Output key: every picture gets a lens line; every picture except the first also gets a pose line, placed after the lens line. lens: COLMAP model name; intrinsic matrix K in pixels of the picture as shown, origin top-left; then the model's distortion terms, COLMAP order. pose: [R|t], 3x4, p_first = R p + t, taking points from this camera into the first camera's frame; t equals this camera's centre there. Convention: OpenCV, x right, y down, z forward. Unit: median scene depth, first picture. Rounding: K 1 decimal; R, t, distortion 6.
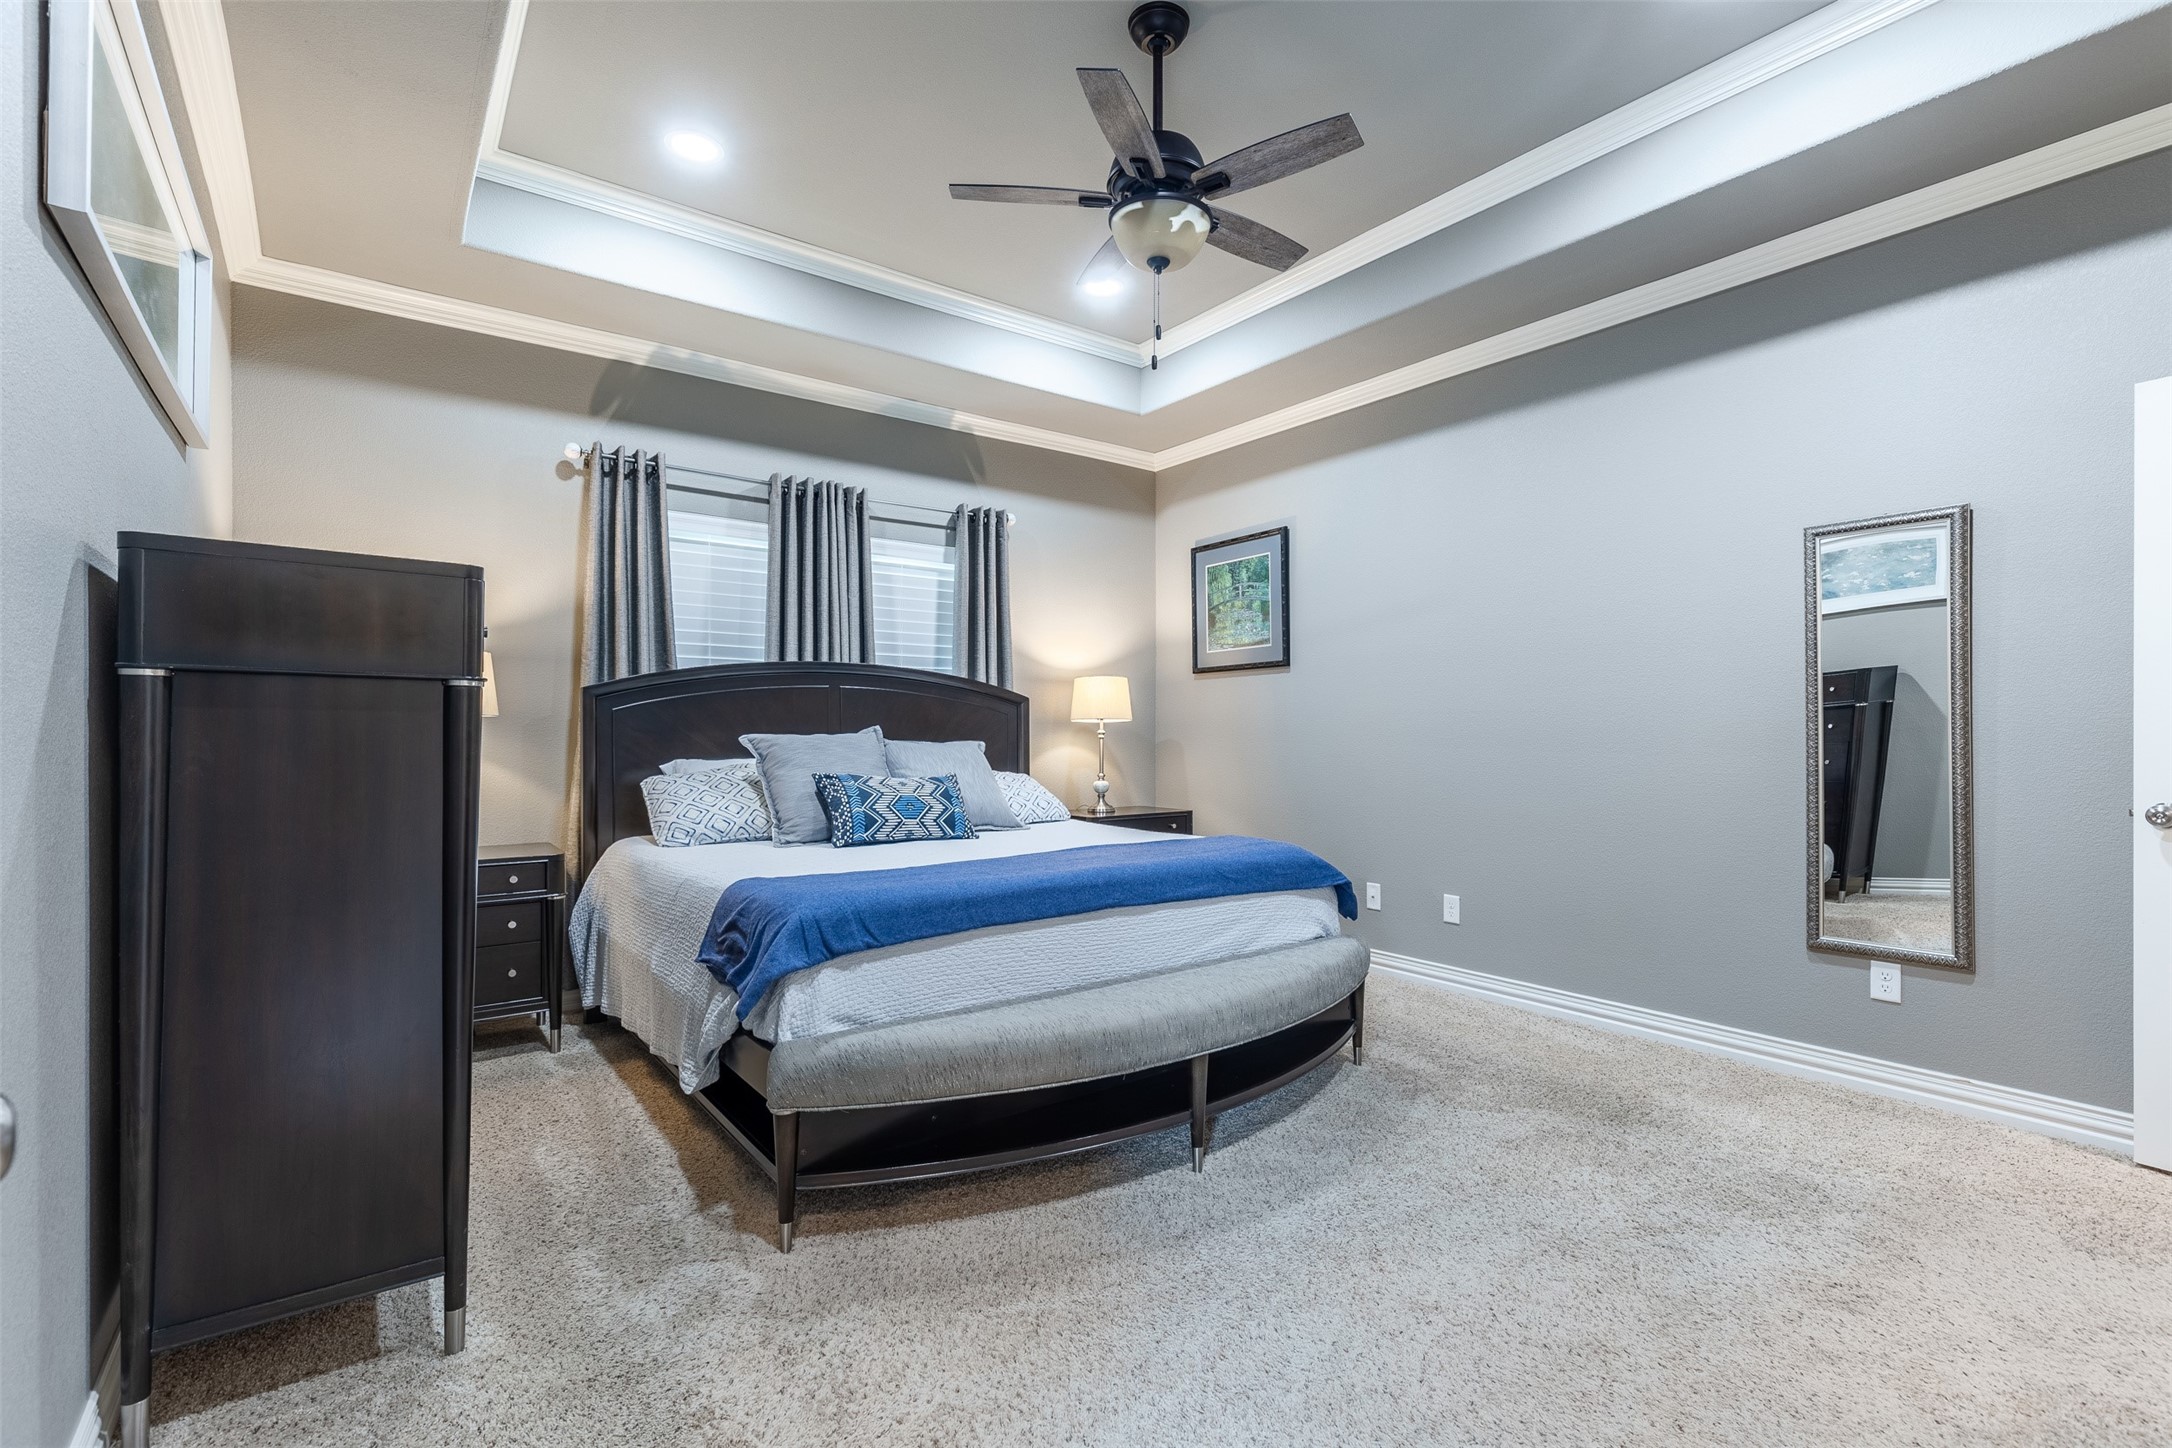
lens RADIAL K [[987.7, 0, 1098.8], [0, 987.7, 732.7], [0, 0, 1]] dist [0.002094, -0.000089]
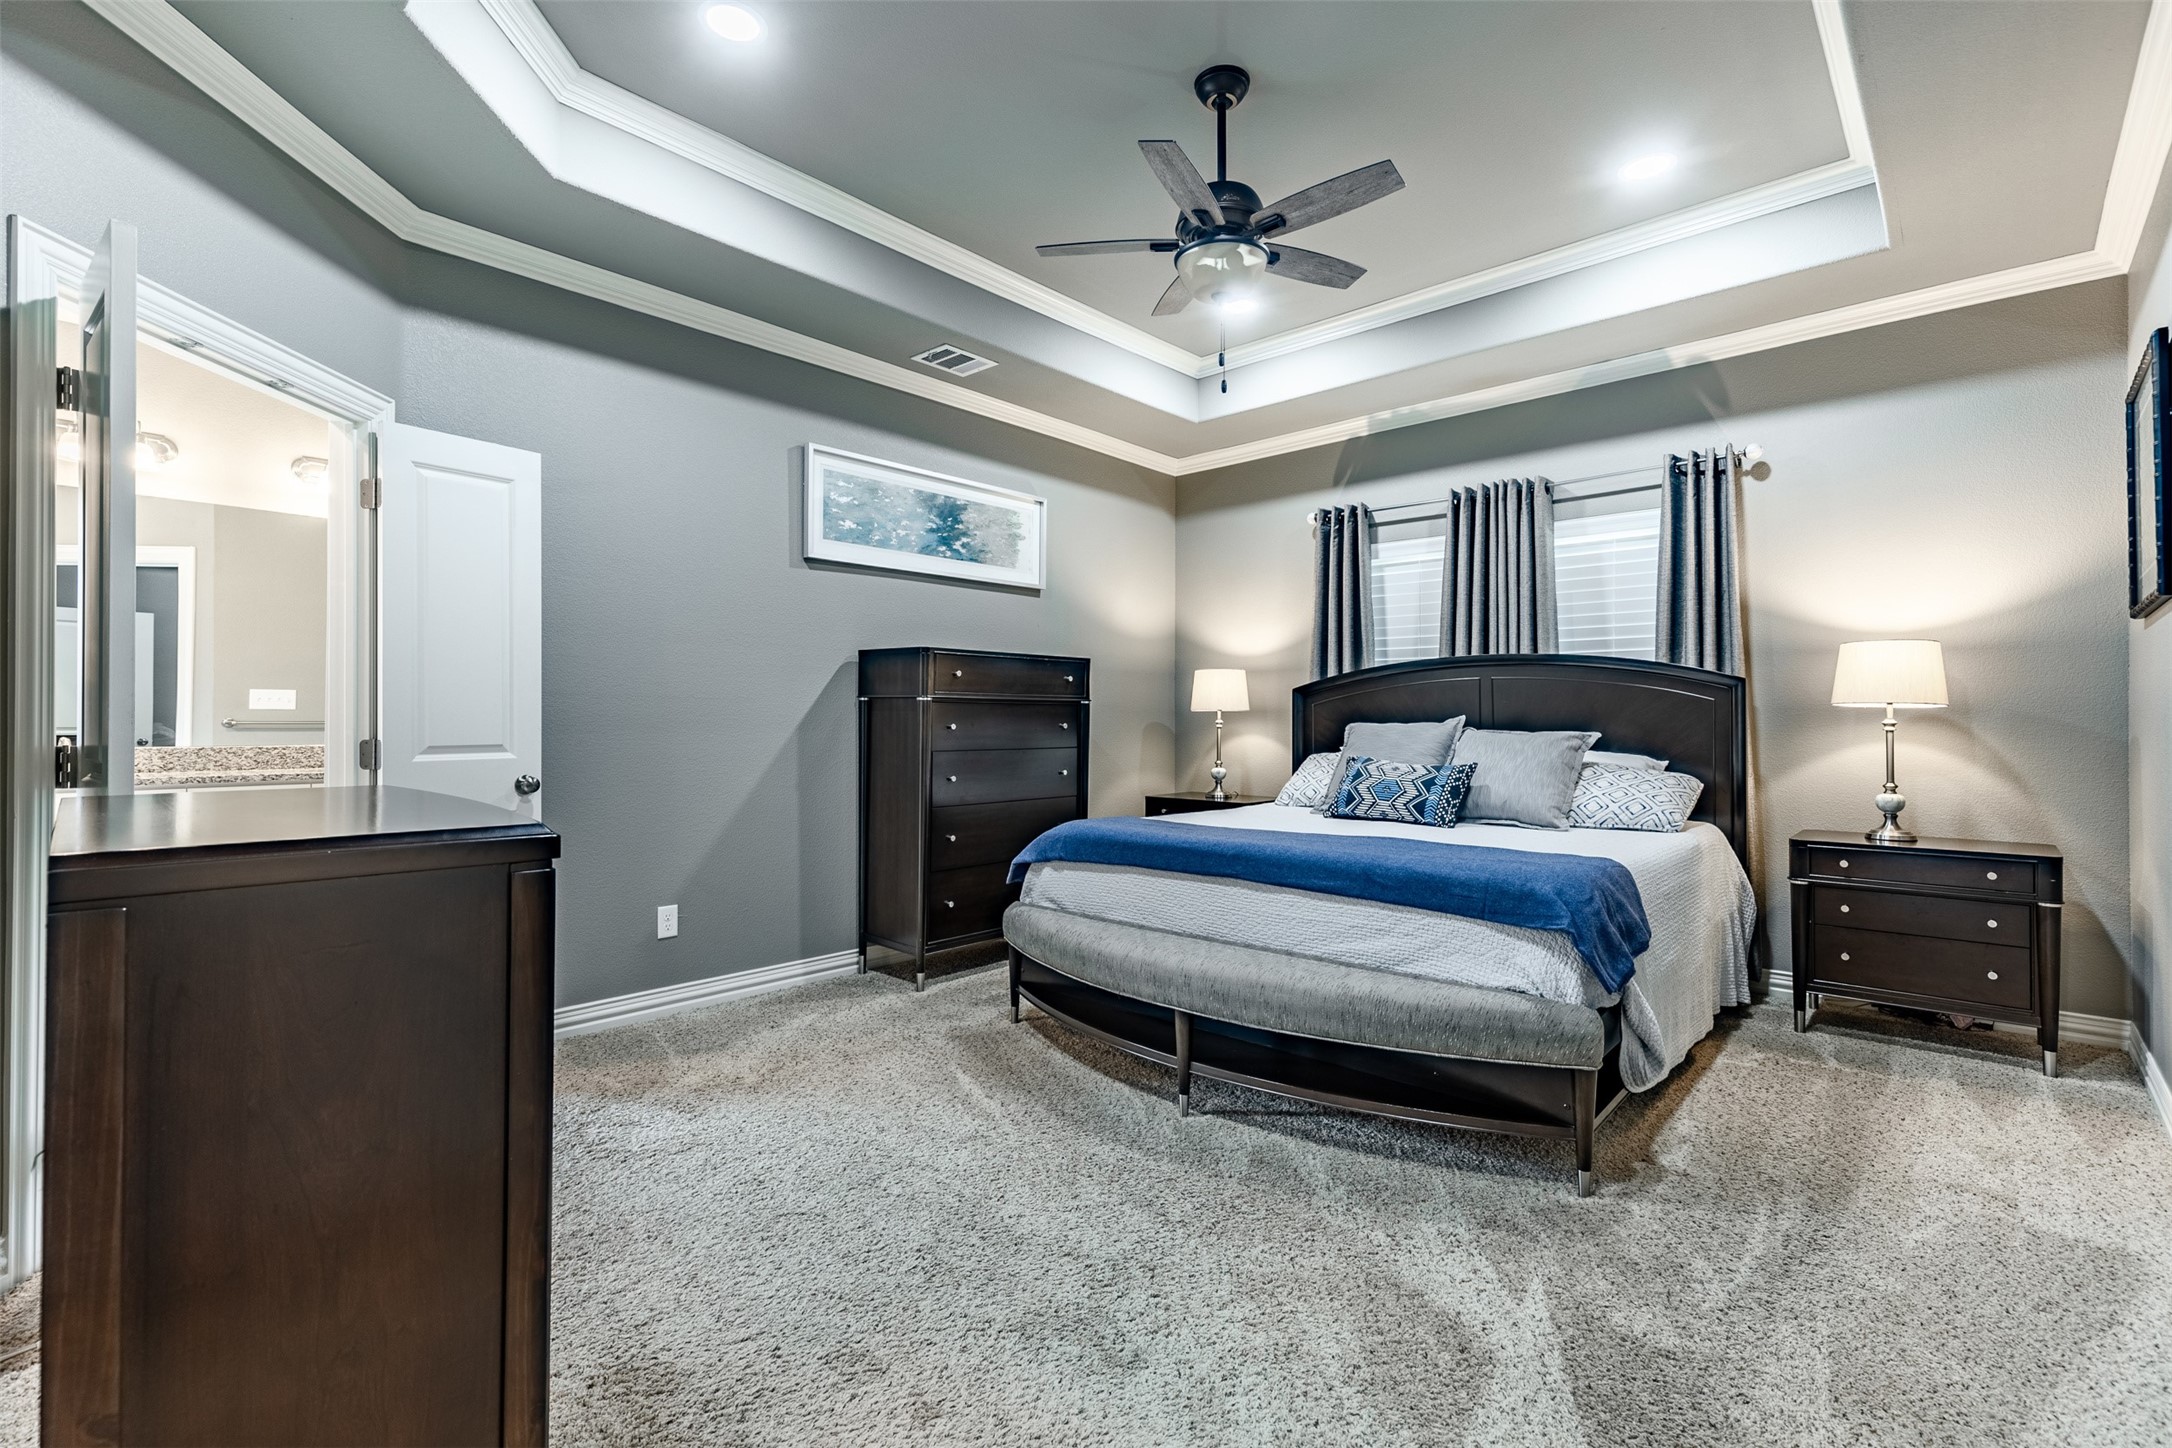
lens RADIAL K [[979.5, 0, 1096.2], [0, 979.5, 700.3], [0, 0, 1]] dist [0.000687, -0.000778]
pose [[0.178230, -0.021923, -0.983745, 0.803866], [-0.001309, 0.999746, -0.022517, 0.001185], [0.983988, 0.005301, 0.178156, 0.482579]]
